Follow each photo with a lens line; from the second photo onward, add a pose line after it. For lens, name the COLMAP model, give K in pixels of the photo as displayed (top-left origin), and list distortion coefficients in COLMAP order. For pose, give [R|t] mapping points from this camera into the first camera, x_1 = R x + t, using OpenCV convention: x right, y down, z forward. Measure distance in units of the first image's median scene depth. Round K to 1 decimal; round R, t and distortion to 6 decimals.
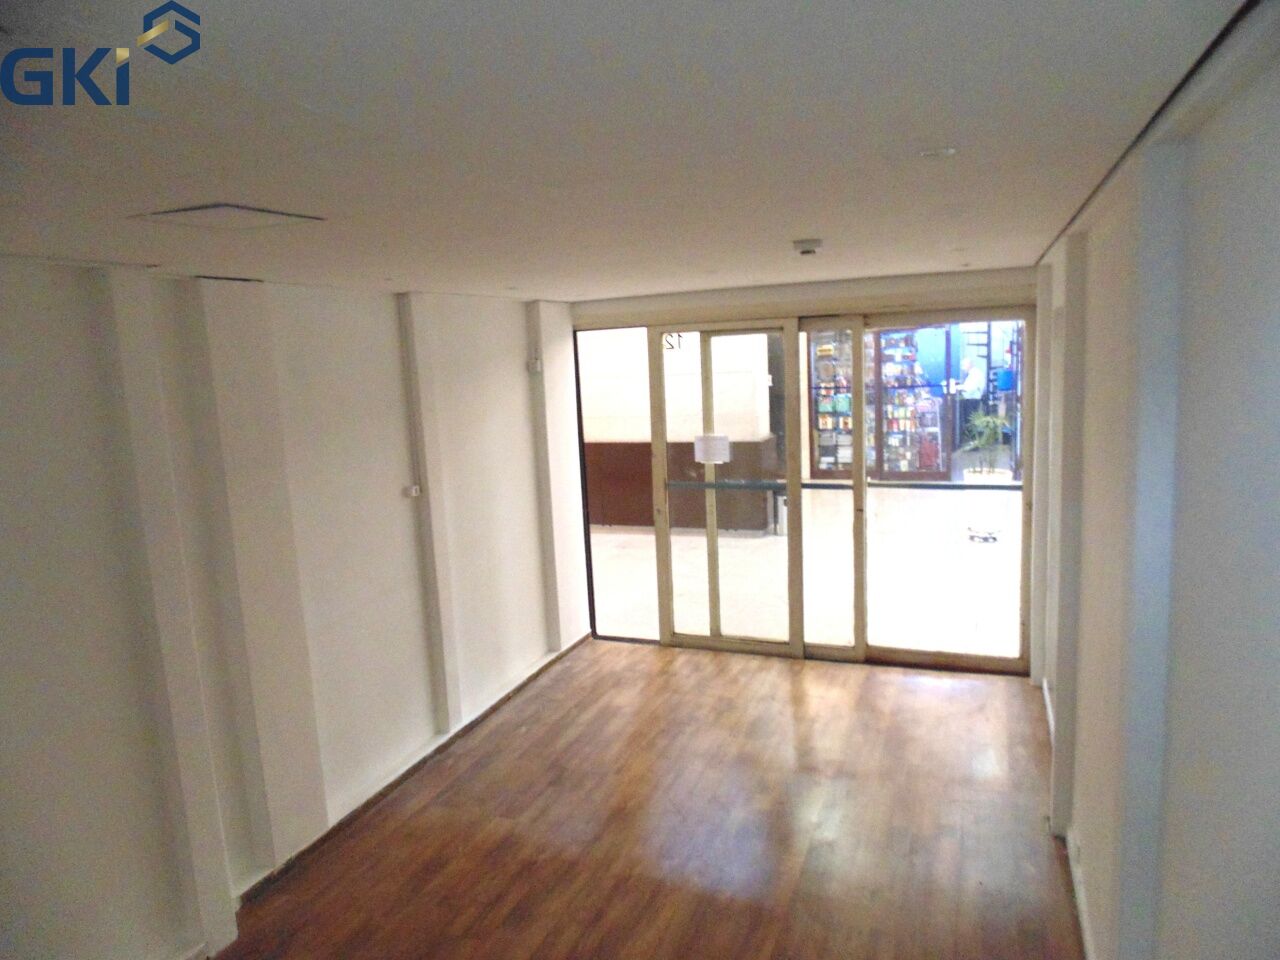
lens RADIAL K [[871.8, 0, 636.0], [0, 871.8, 481.7], [0, 0, 1]] dist [-0.005554, -0.004879]
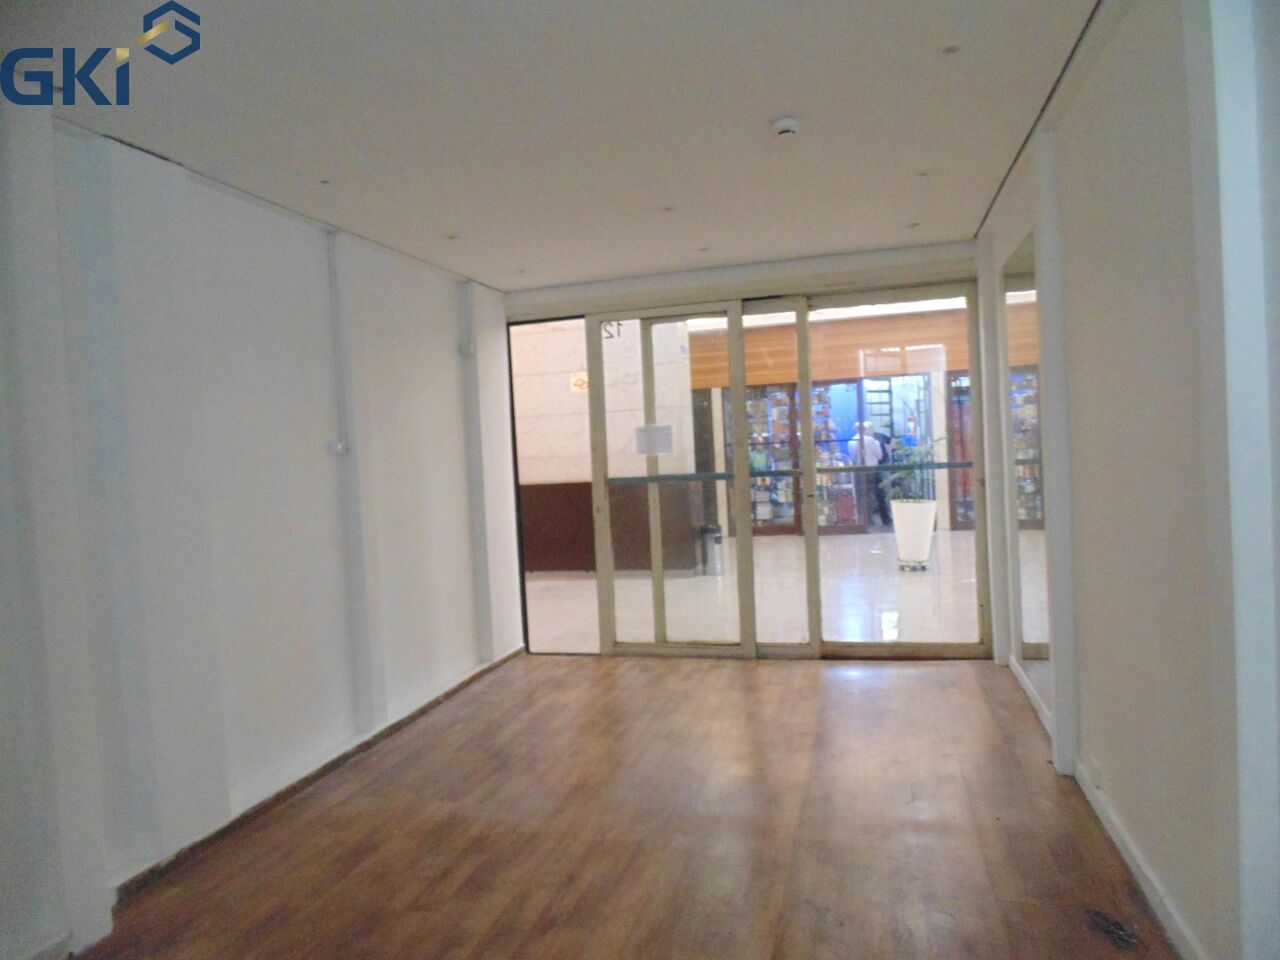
lens RADIAL K [[871.8, 0, 641.8], [0, 871.8, 477.3], [0, 0, 1]] dist [-0.005554, -0.004879]
pose [[0.993004, -0.004166, 0.118011, -0.044270], [0.018725, 0.992288, -0.122532, 0.132872], [-0.116591, 0.123884, 0.985423, 0.071990]]
